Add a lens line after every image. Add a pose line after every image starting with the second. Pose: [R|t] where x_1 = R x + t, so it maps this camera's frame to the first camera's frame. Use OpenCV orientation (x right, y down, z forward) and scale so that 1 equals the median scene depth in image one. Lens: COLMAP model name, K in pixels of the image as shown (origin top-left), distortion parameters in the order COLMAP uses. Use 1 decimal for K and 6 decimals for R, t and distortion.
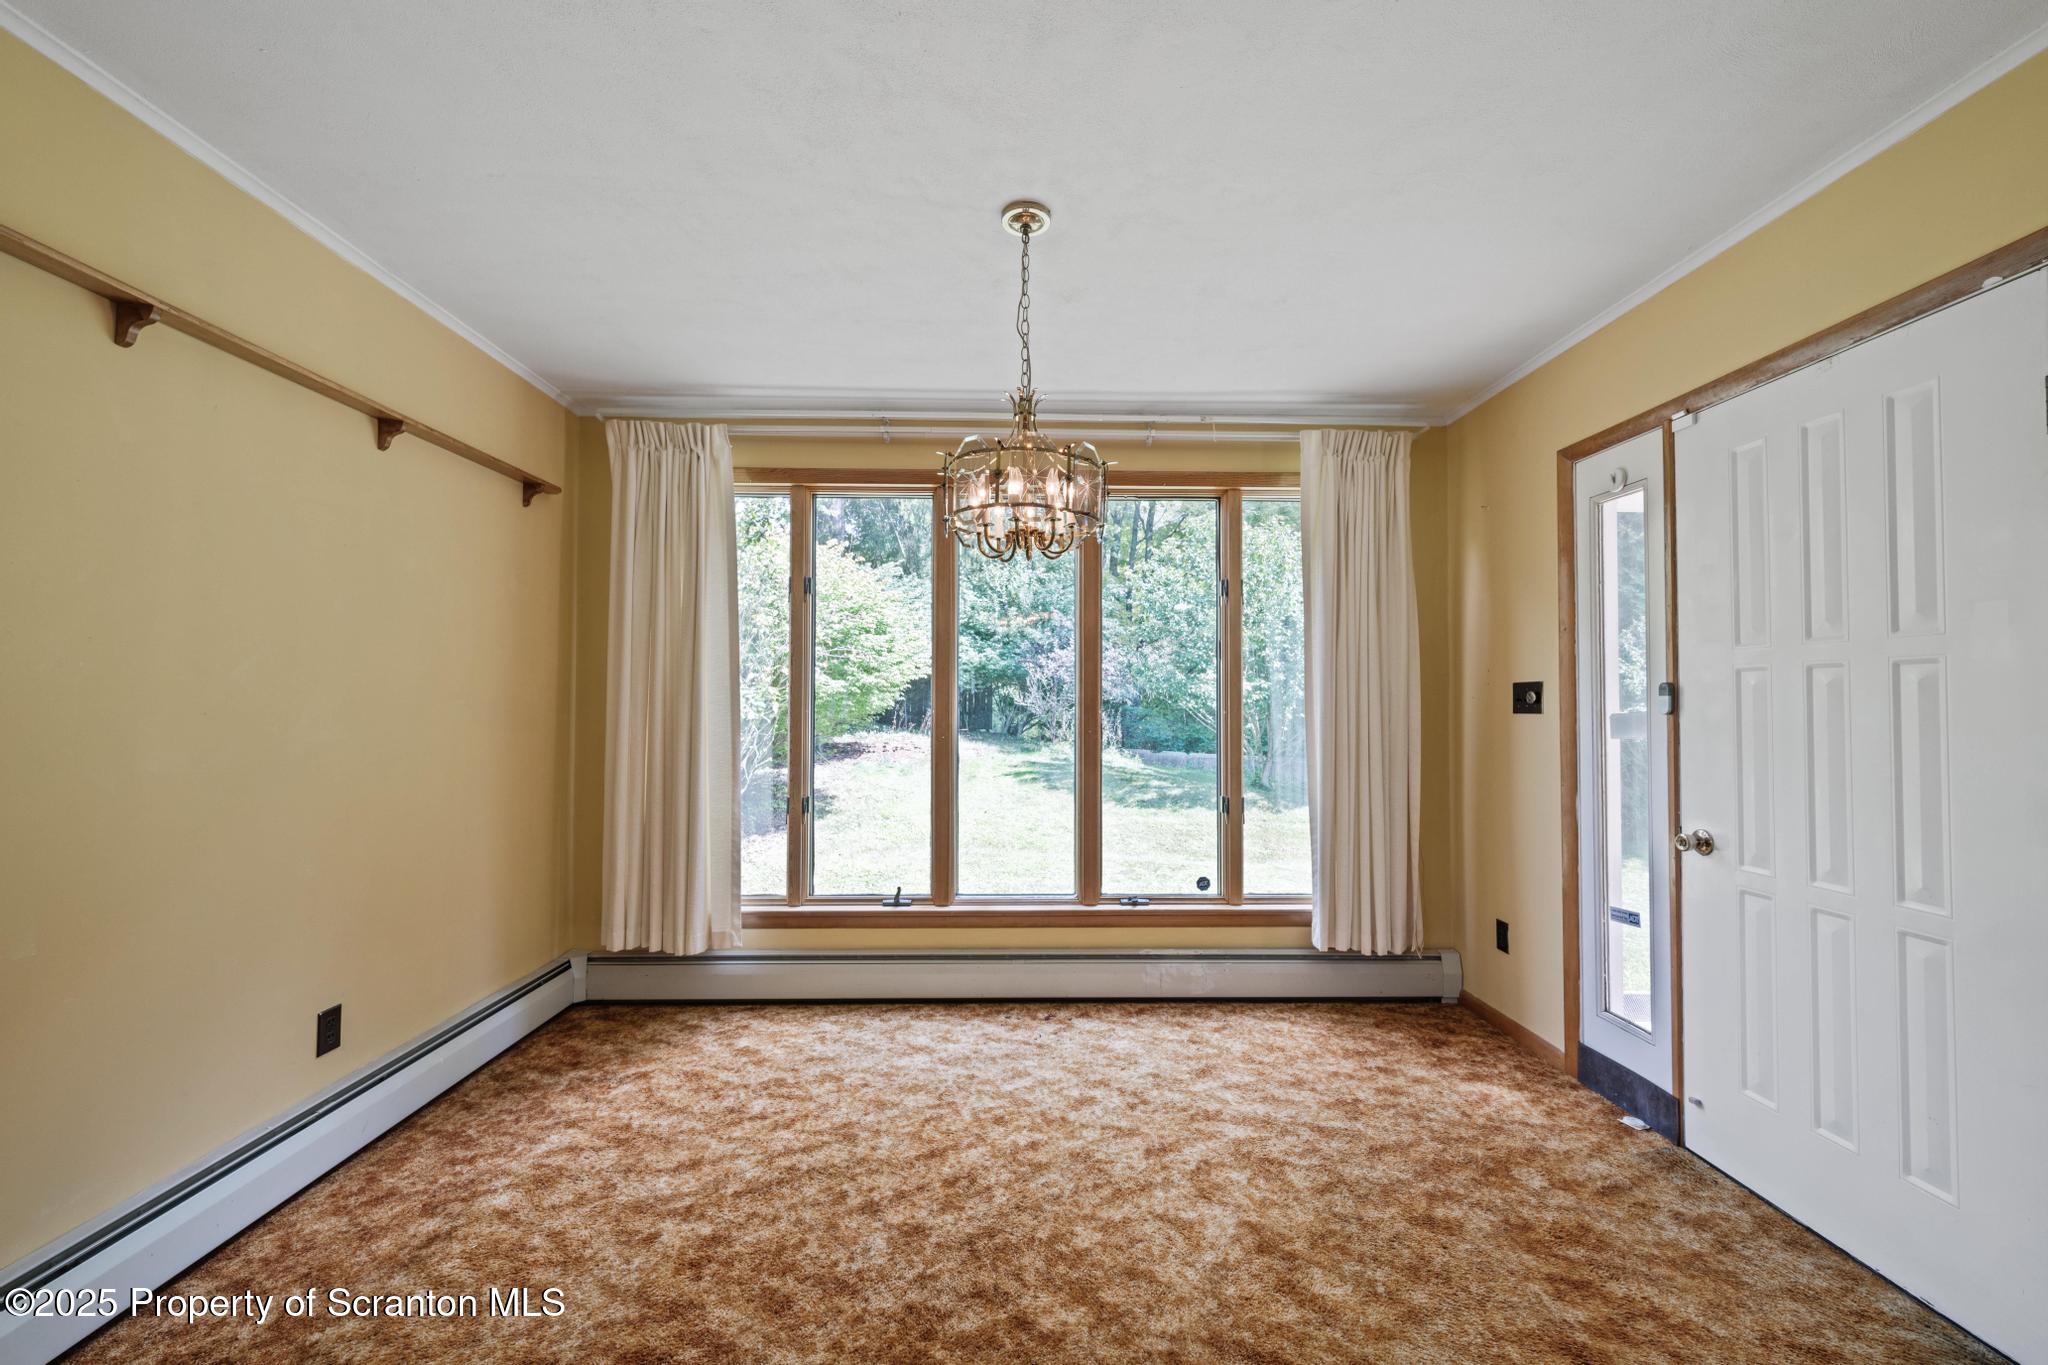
lens RADIAL K [[803.9, 0, 1026.3], [0, 803.9, 682.6], [0, 0, 1]] dist [0.001994, -0.000564]
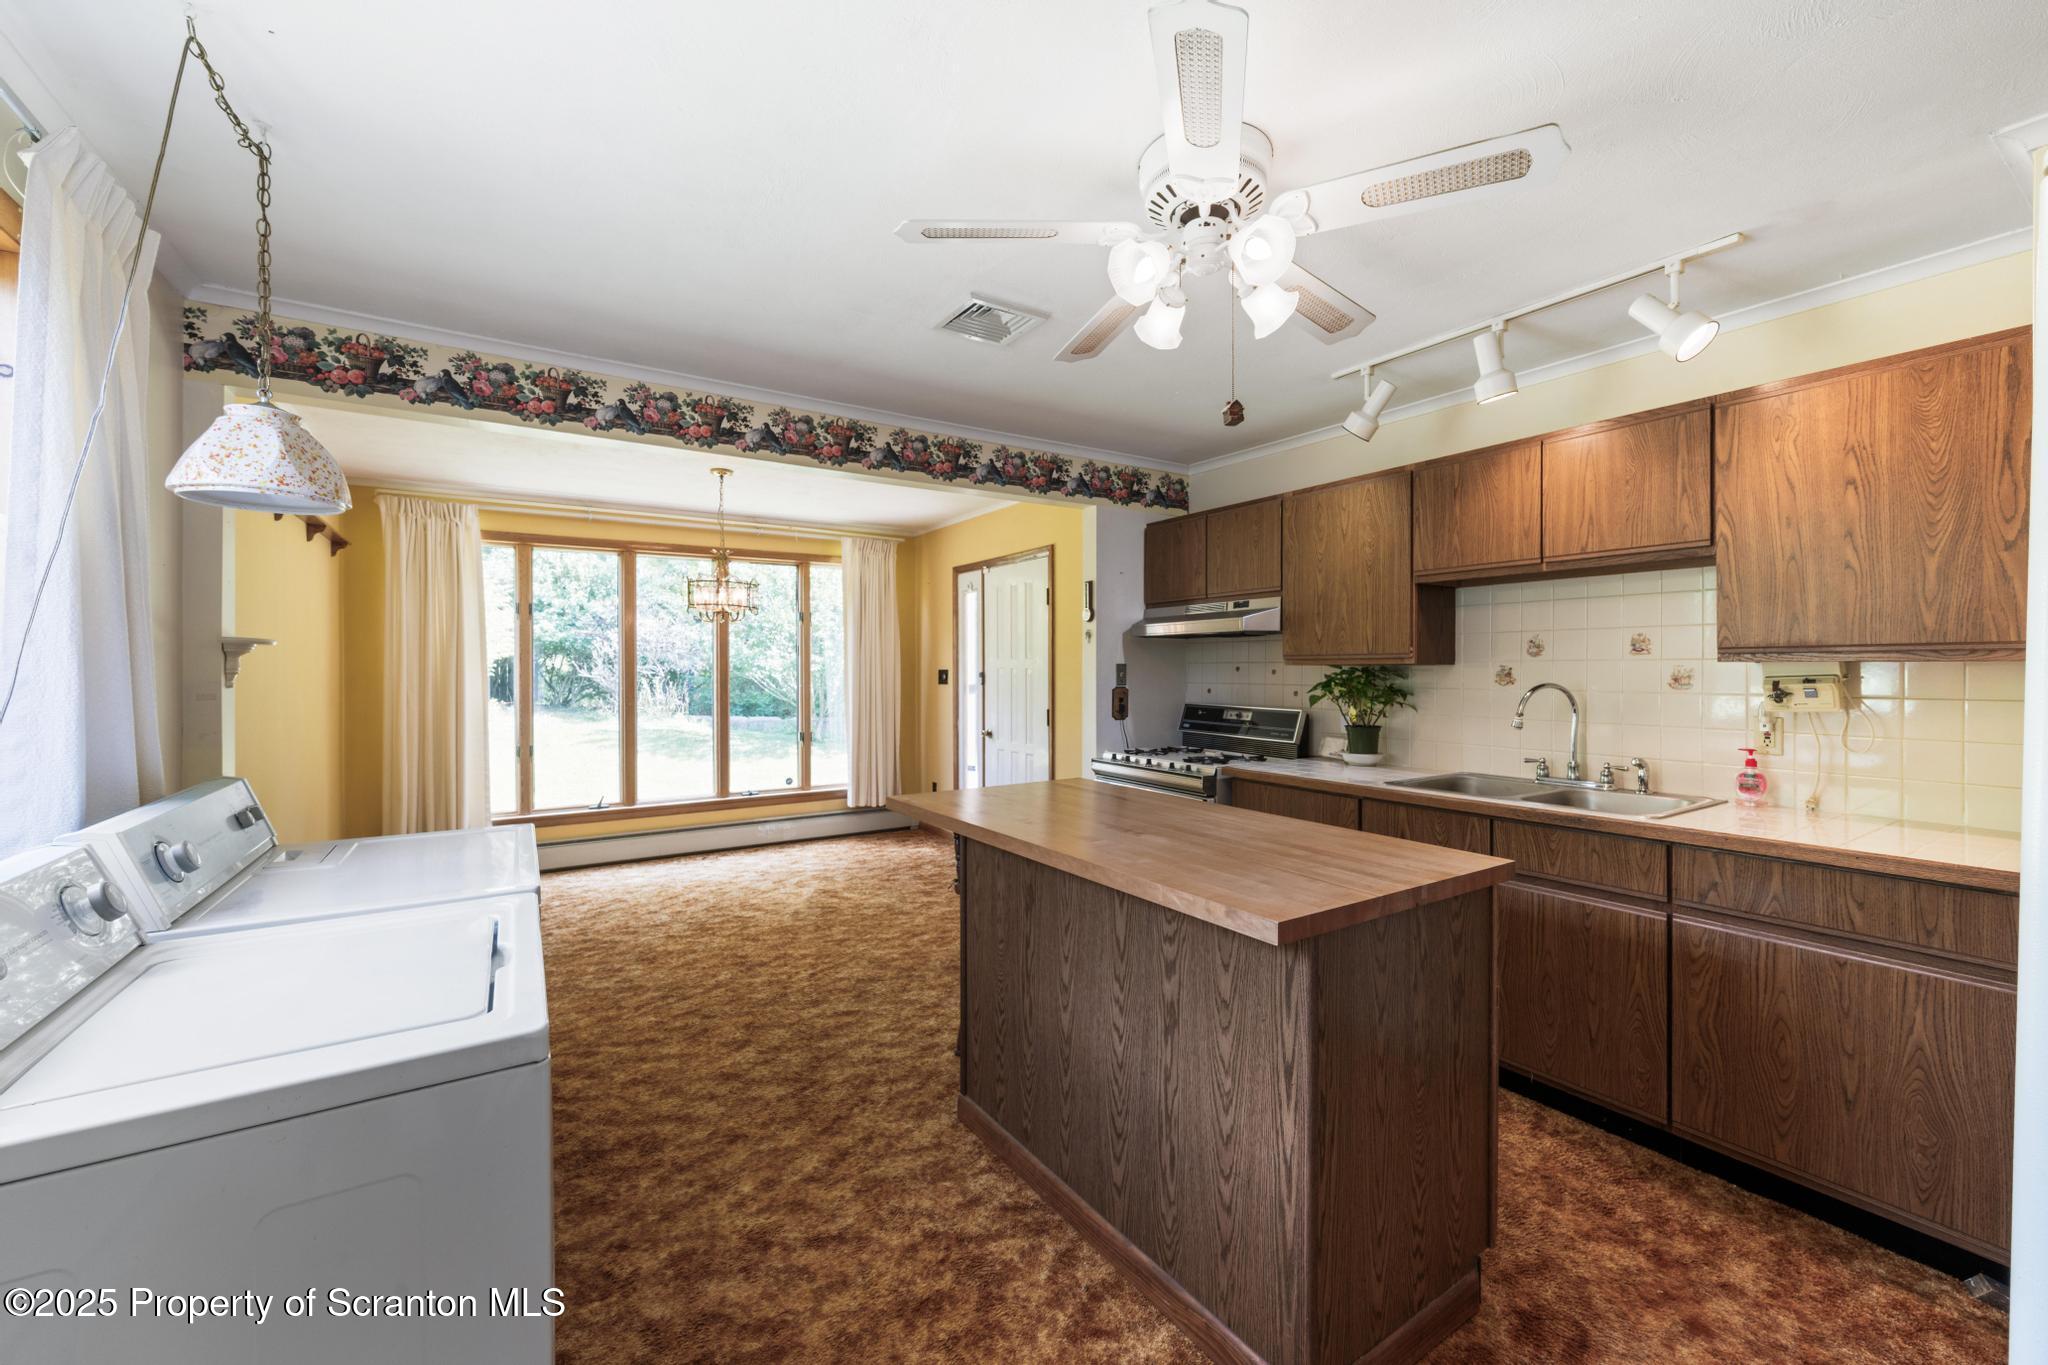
lens RADIAL K [[803.9, 0, 1036.3], [0, 803.9, 662.6], [0, 0, 1]] dist [0.001994, -0.000564]
pose [[0.846685, -0.003504, 0.532083, -0.372215], [-0.006449, 0.999837, 0.016847, -0.067446], [-0.532055, -0.017696, 0.846525, -1.133440]]
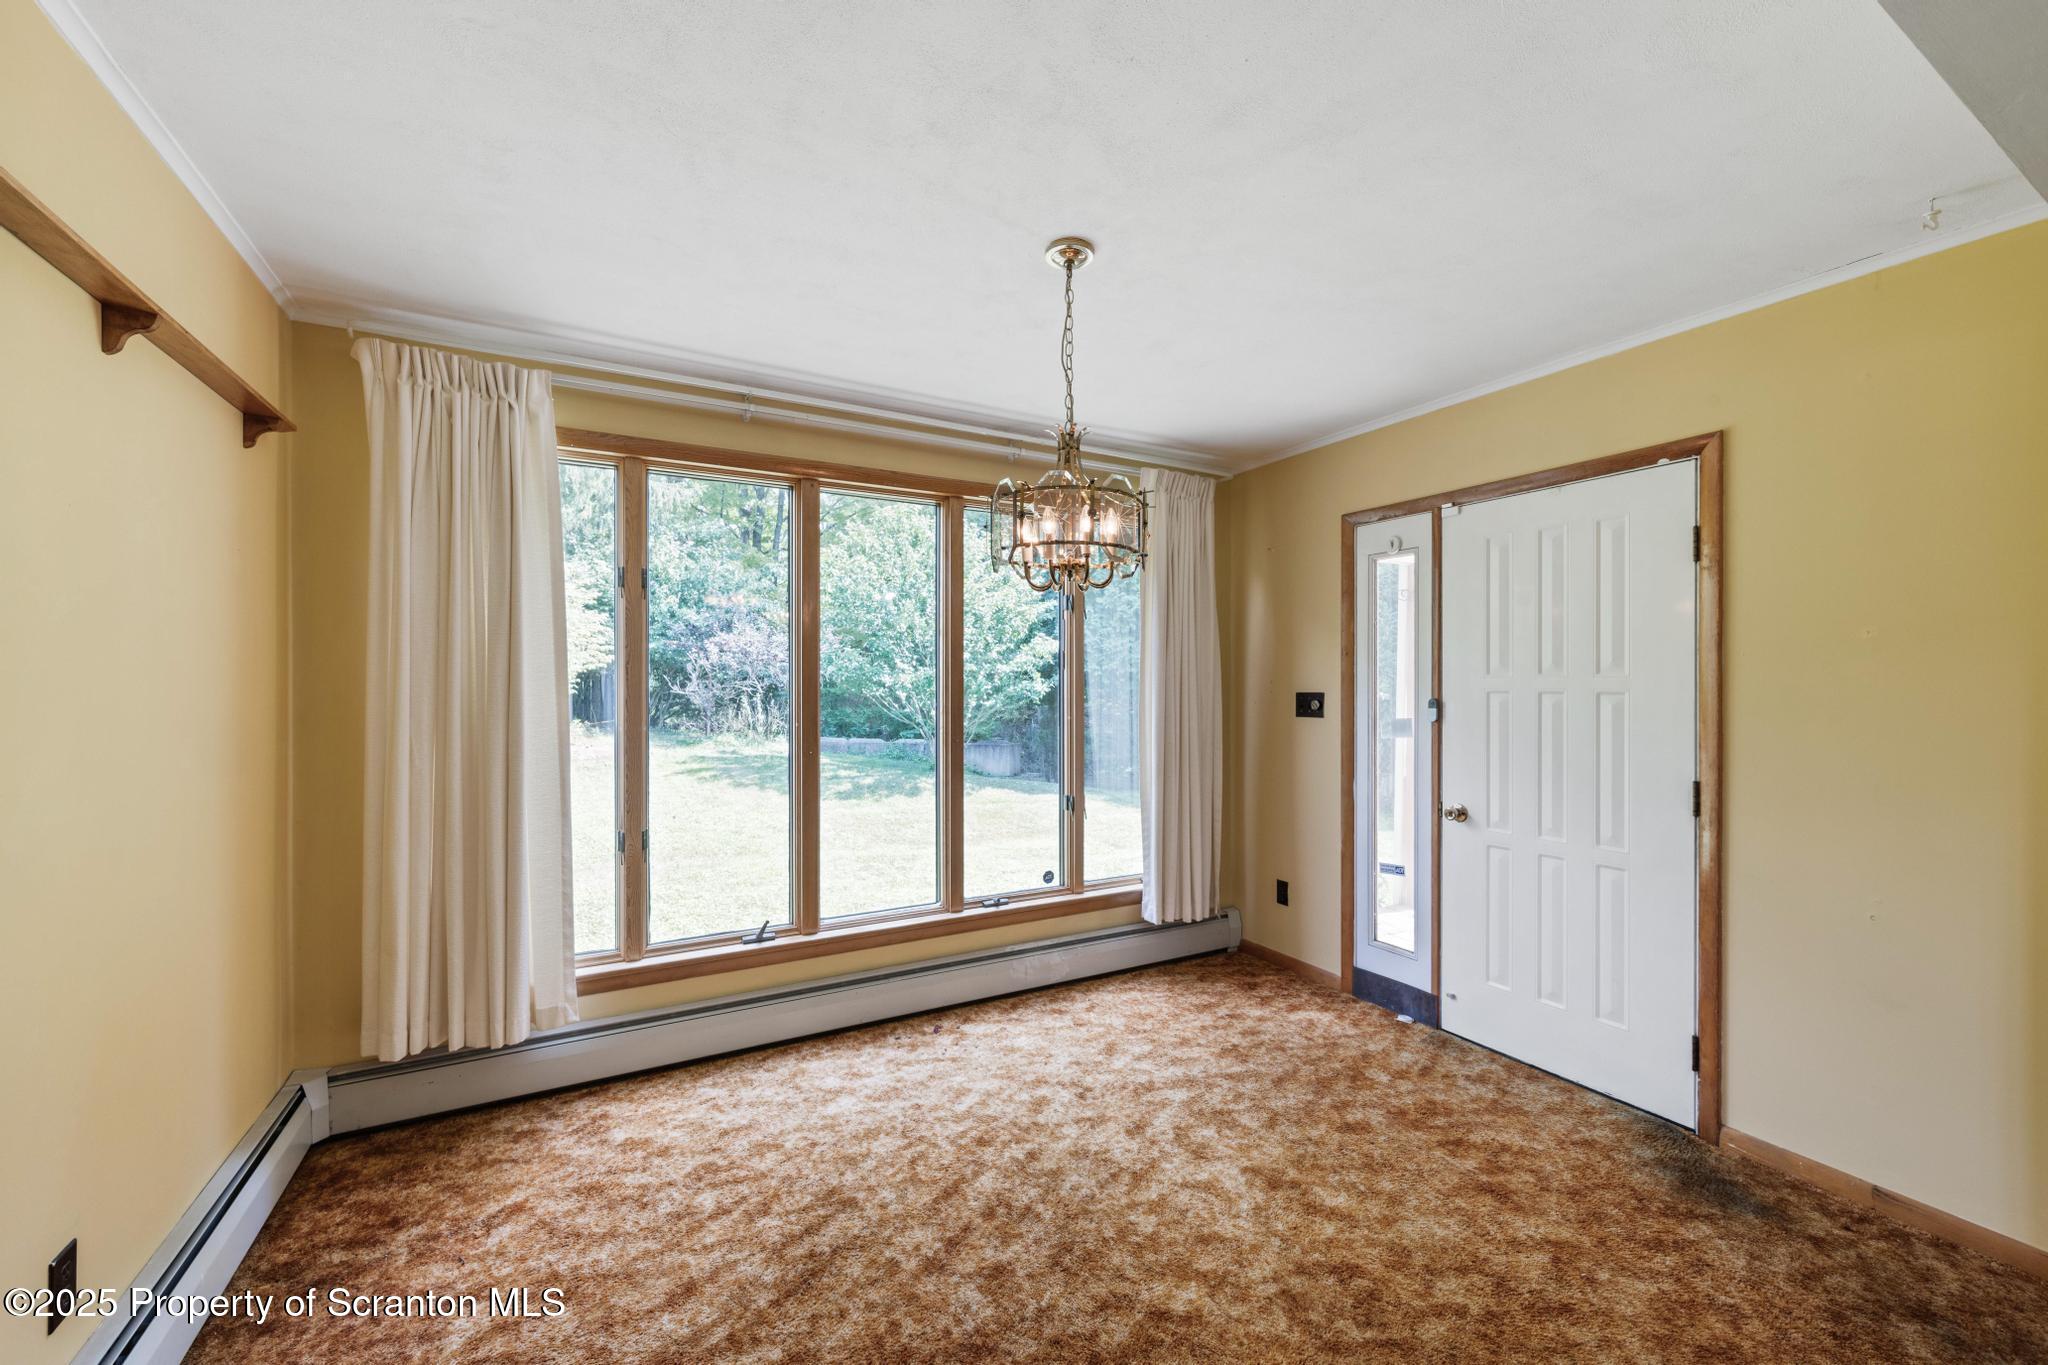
lens RADIAL K [[803.9, 0, 1031.7], [0, 803.9, 681.0], [0, 0, 1]] dist [0.001994, -0.000564]
pose [[0.885378, -0.001657, 0.464869, -0.416163], [-0.008984, 0.999746, 0.020673, -0.047619], [-0.464785, -0.022480, 0.885138, 0.090952]]
